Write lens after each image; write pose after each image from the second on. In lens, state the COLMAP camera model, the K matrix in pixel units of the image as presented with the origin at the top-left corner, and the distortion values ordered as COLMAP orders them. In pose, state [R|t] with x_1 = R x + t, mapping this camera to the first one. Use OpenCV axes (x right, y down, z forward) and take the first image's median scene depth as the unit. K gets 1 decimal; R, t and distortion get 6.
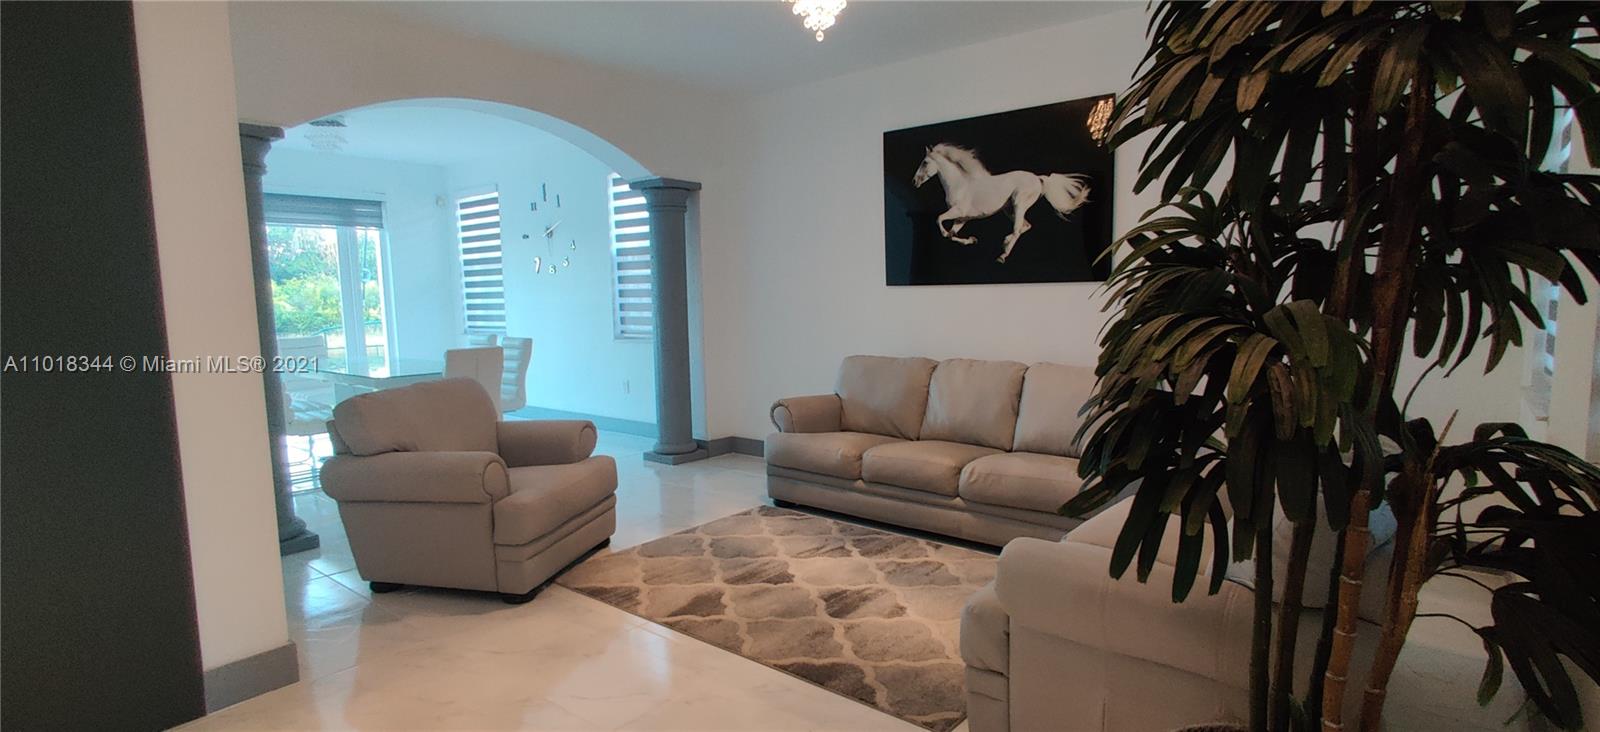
lens RADIAL K [[784.5, 0, 820.7], [0, 784.5, 385.4], [0, 0, 1]] dist [-0.008024, 0.000423]
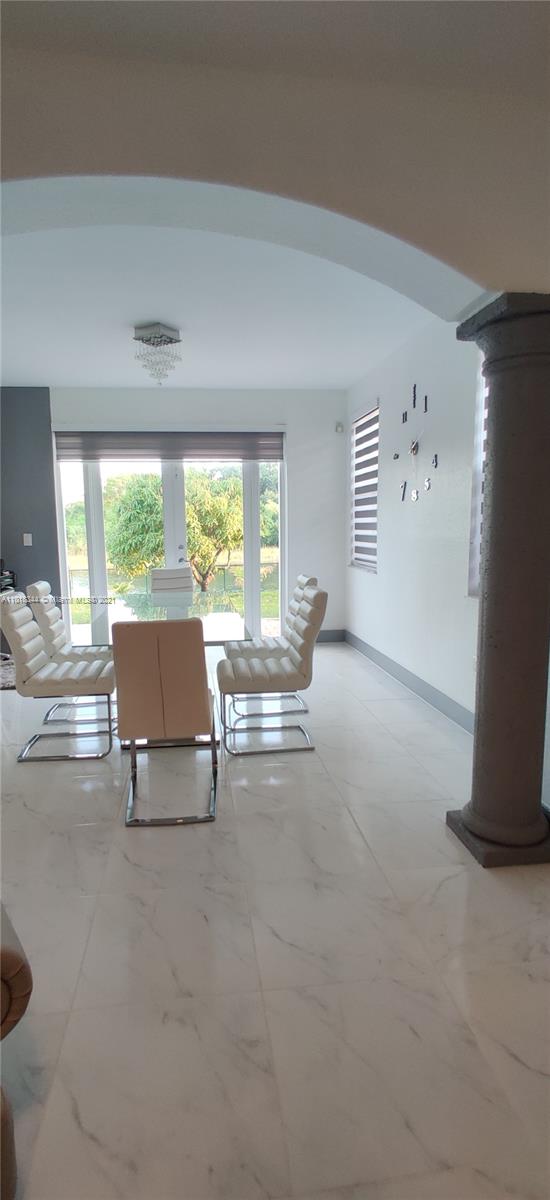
lens RADIAL K [[588.4, 0, 271.8], [0, 588.4, 605.9], [0, 0, 1]] dist [-0.008024, 0.000423]
pose [[0.719777, 0.098706, -0.687153, -0.051125], [-0.075267, 0.995101, 0.064101, -0.109866], [0.690113, 0.005582, 0.723680, 0.805203]]
